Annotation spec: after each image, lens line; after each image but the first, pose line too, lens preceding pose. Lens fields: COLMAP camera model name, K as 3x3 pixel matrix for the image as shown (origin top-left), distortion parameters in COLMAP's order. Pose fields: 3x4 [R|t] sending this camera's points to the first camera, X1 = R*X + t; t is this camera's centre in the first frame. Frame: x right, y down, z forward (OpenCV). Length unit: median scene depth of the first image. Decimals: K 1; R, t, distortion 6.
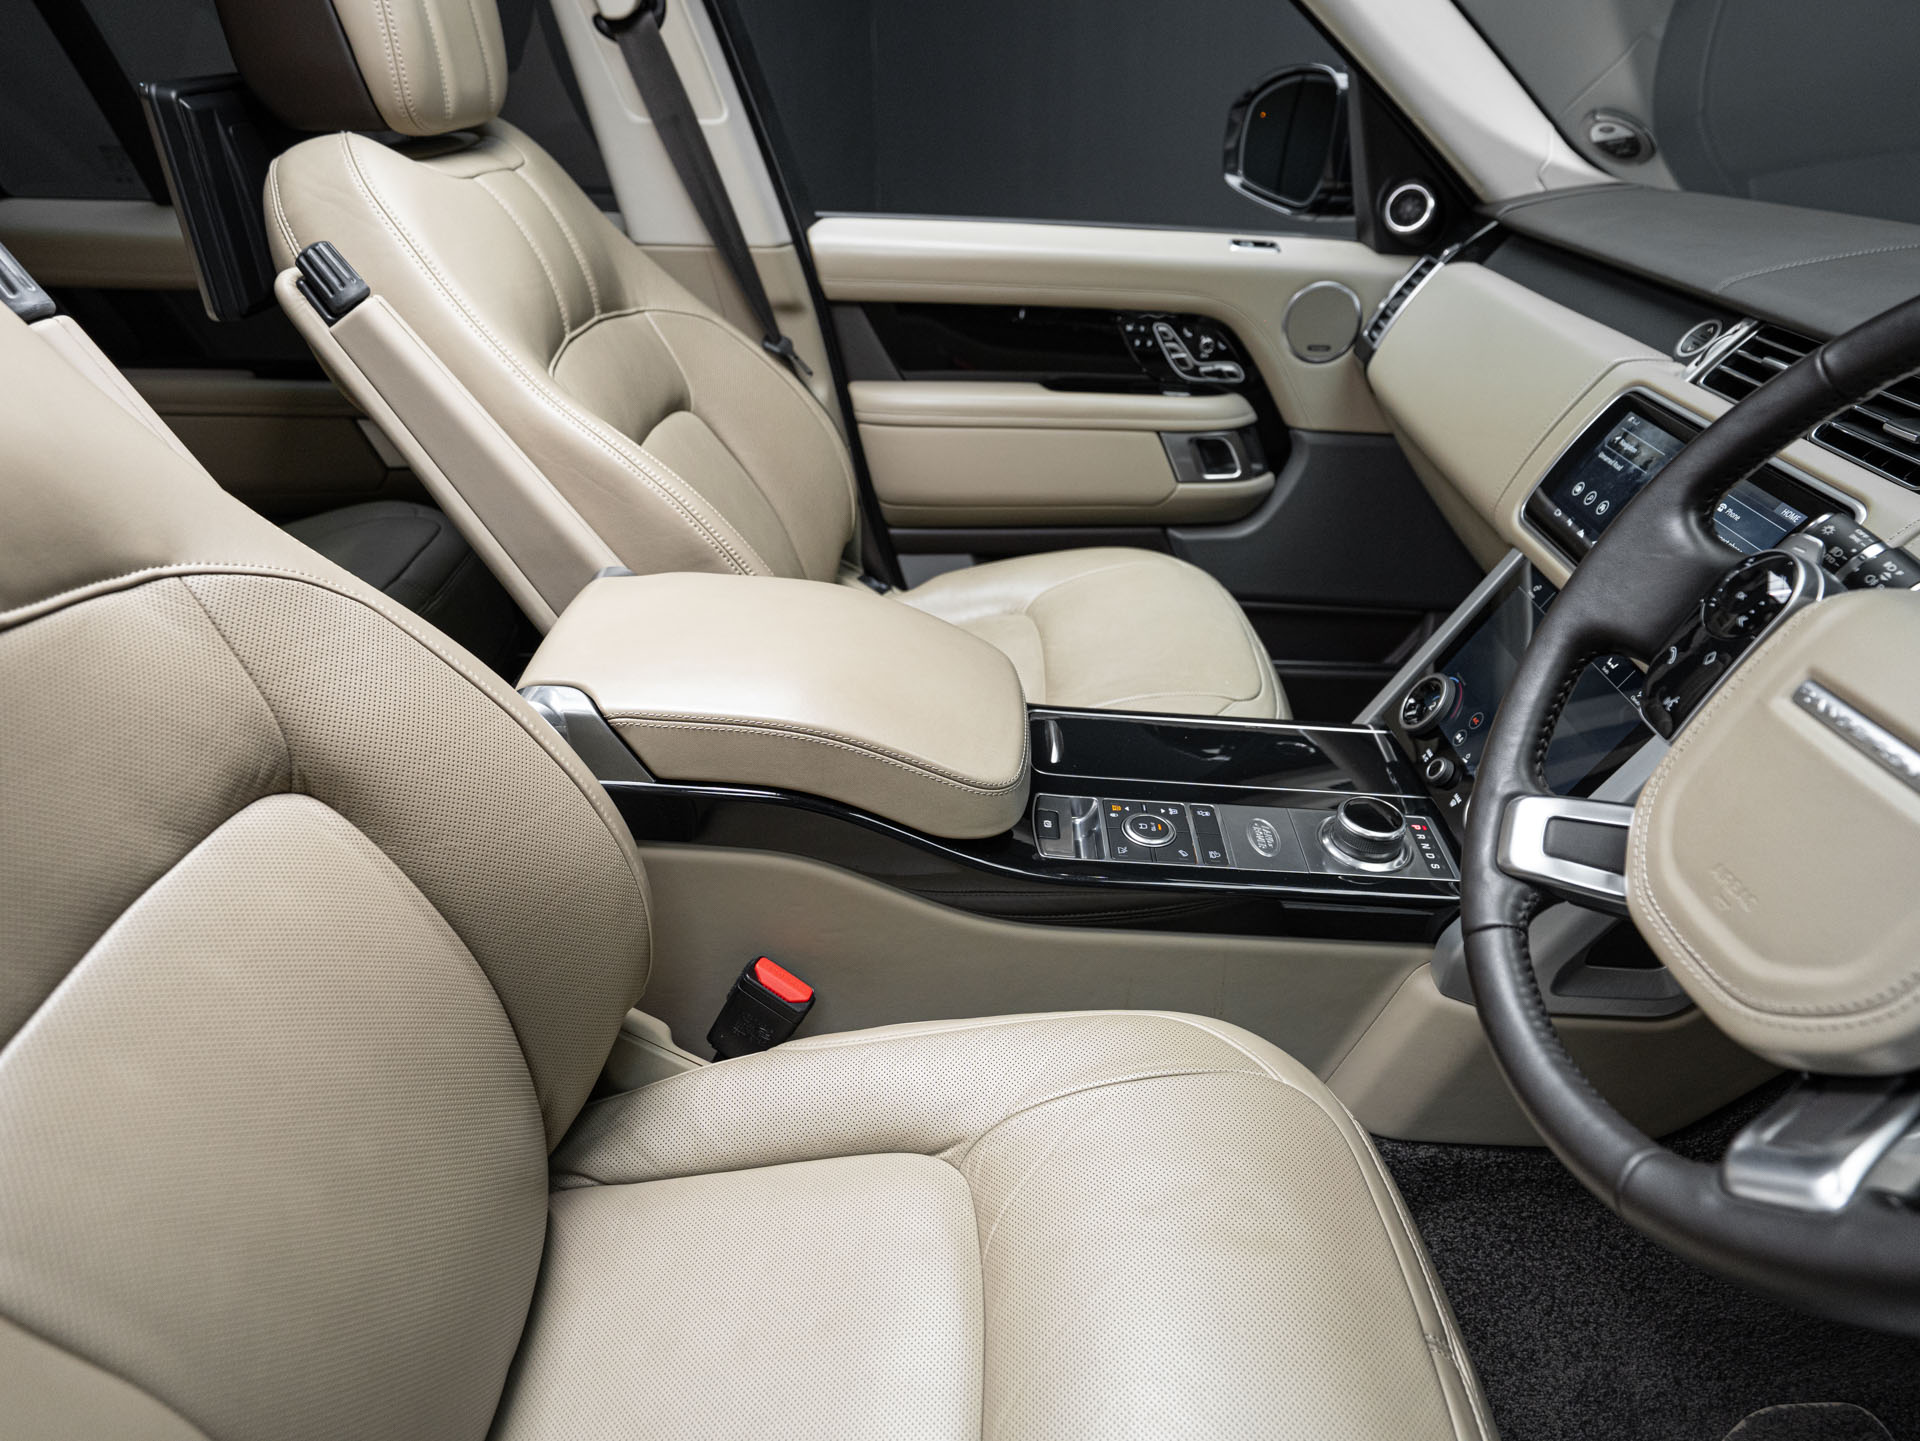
lens RADIAL K [[1222.4, 0, 960.0], [0, 1222.4, 720.5], [0, 0, 1]] dist [-0.055931, 0.053811]
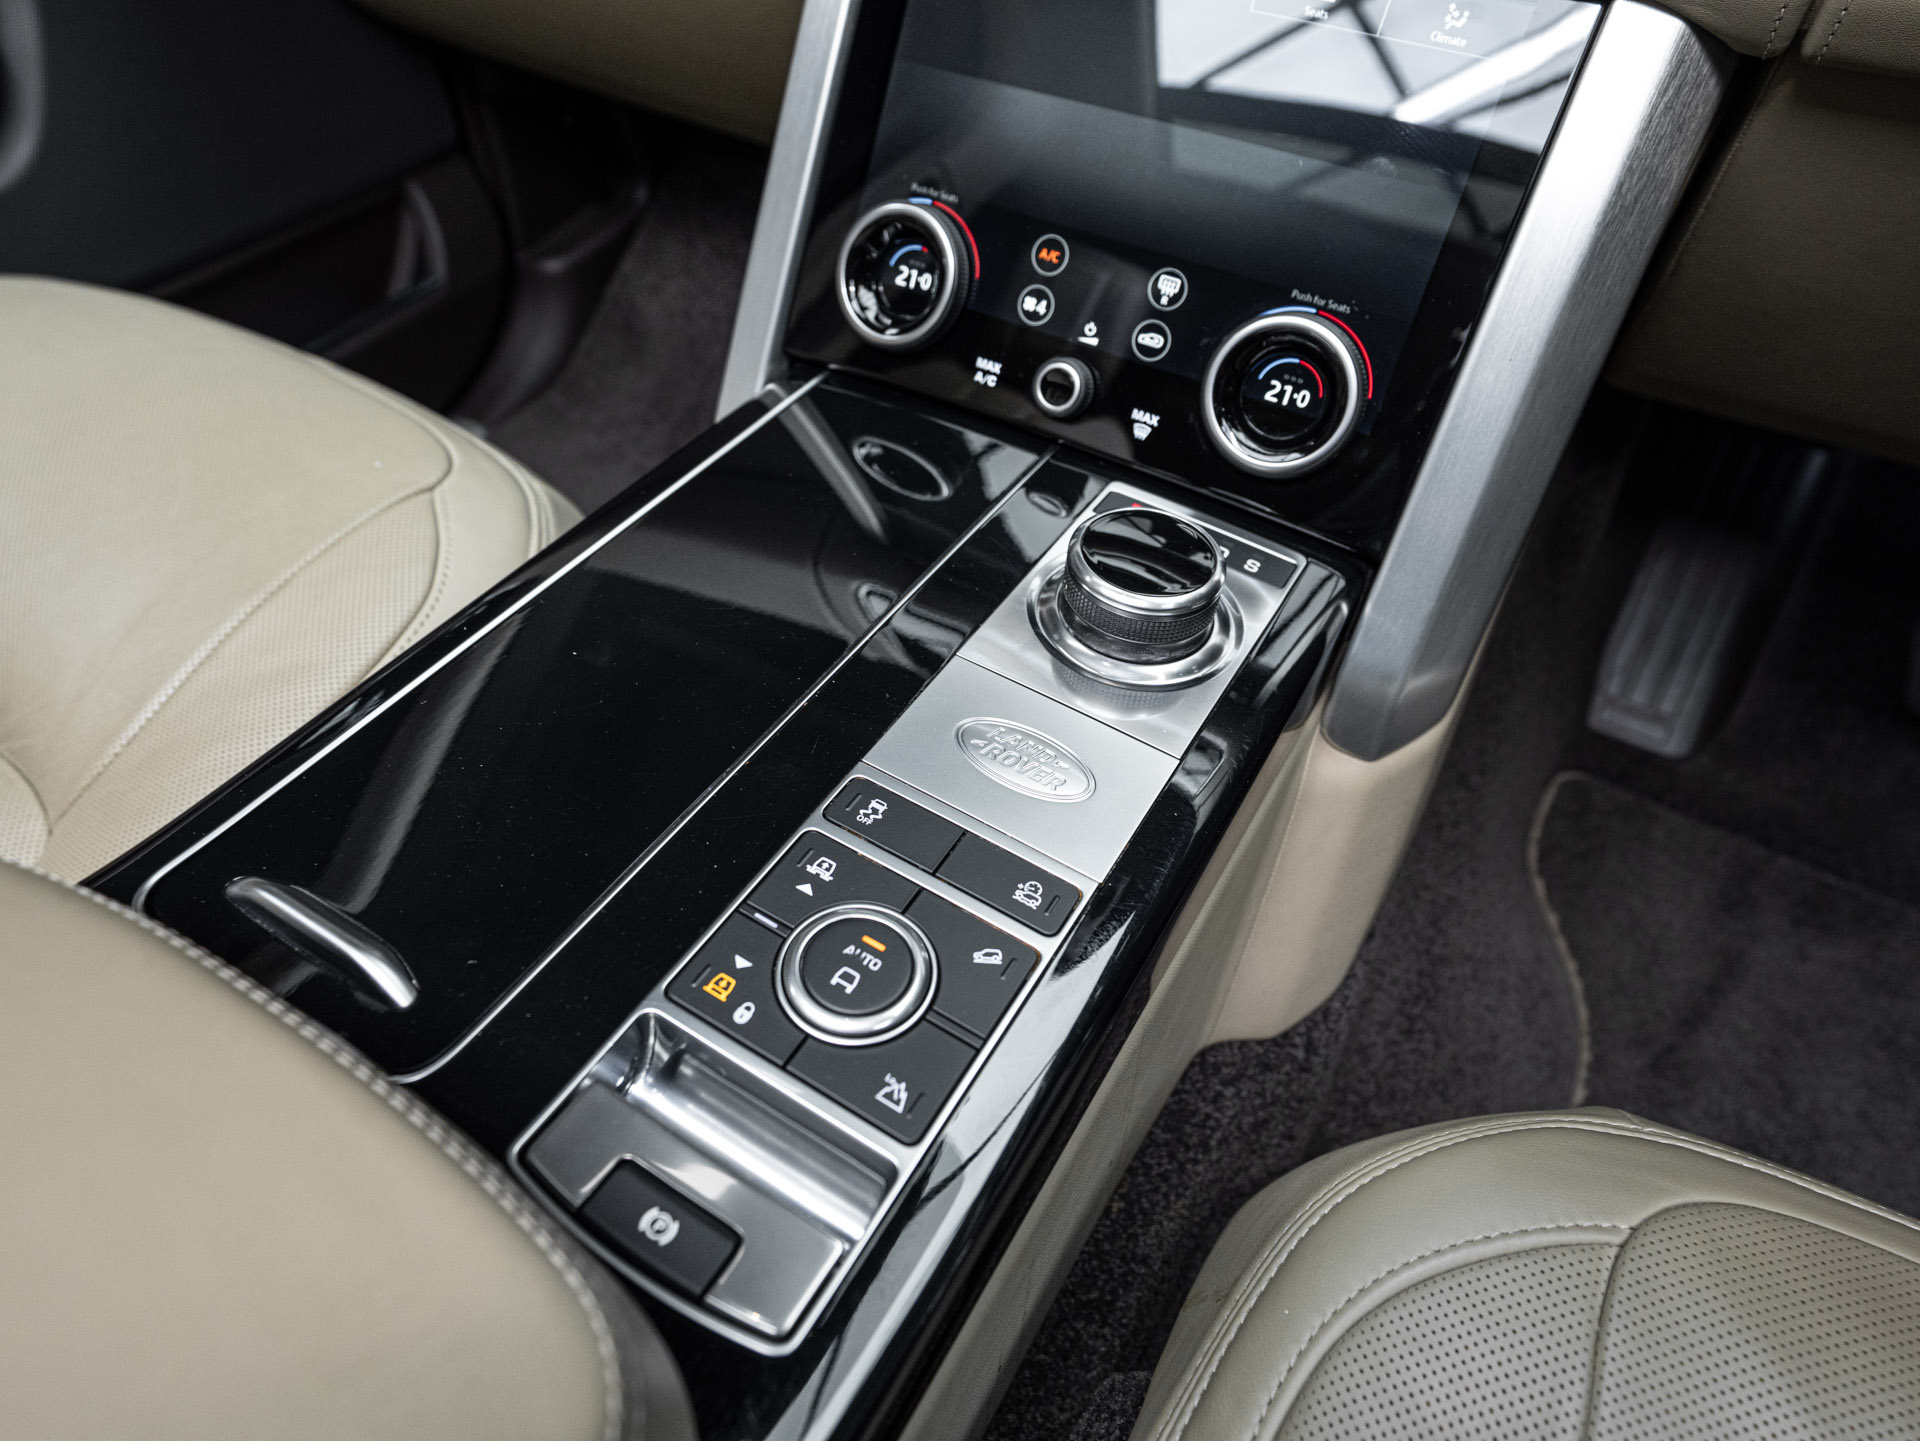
lens RADIAL K [[1222.4, 0, 960.0], [0, 1222.4, 720.5], [0, 0, 1]] dist [-0.055931, 0.053811]
pose [[0.507702, -0.654012, 0.560809, 0.015423], [0.433930, 0.756467, 0.489349, -0.073743], [-0.744274, -0.005092, 0.667855, 0.477383]]
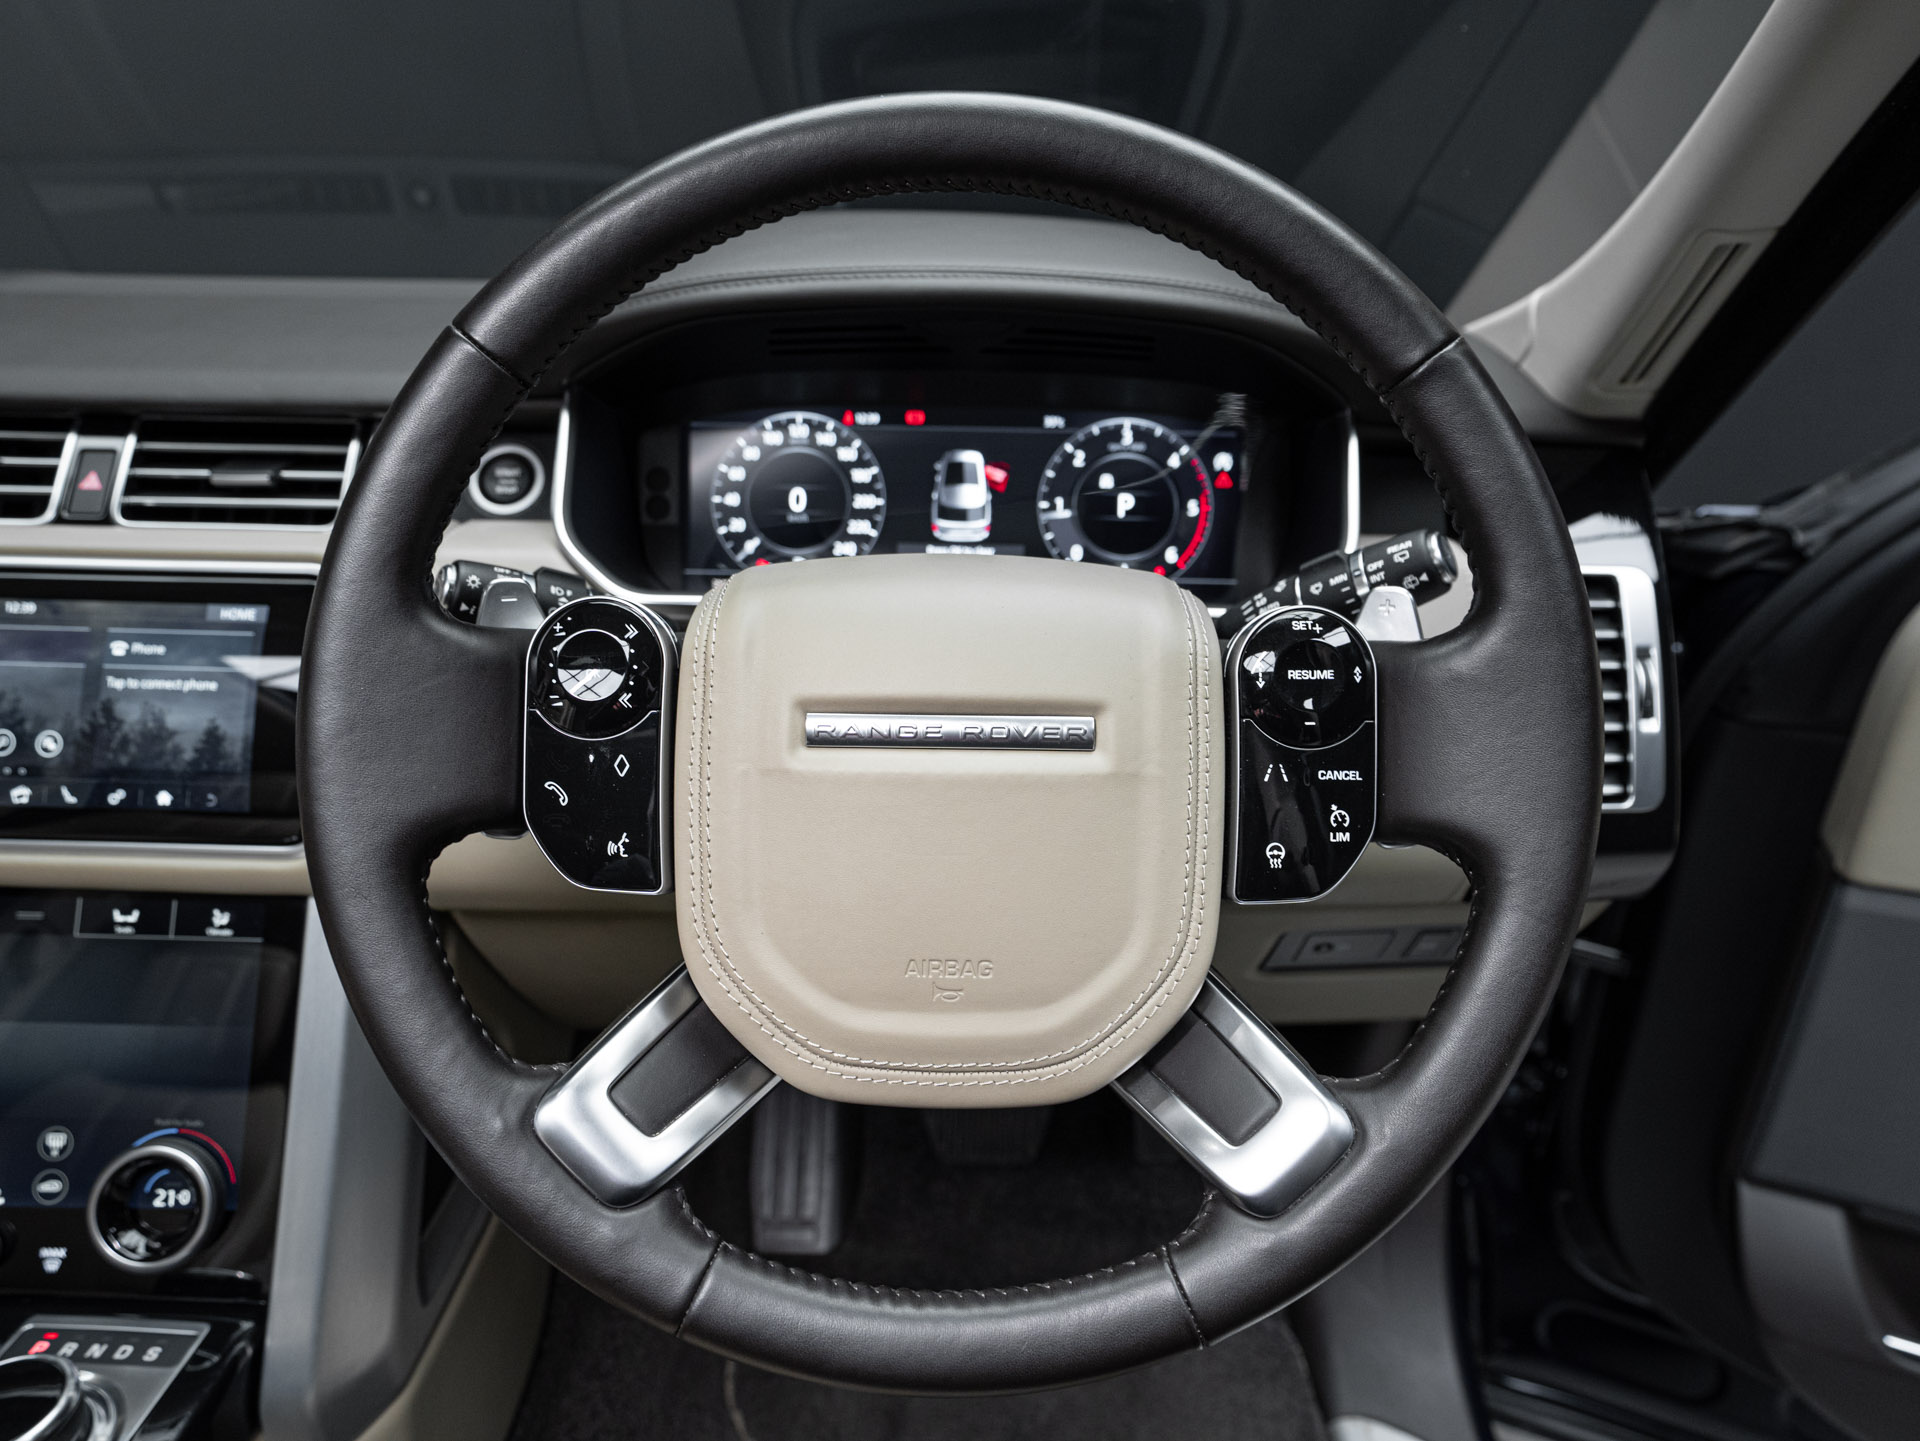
lens RADIAL K [[1222.4, 0, 960.0], [0, 1222.4, 720.5], [0, 0, 1]] dist [-0.055931, 0.053811]
pose [[0.012266, -0.424982, 0.905119, 0.000757], [0.483410, 0.794897, 0.366678, -0.091477], [-0.875308, 0.433046, 0.215191, 0.252528]]
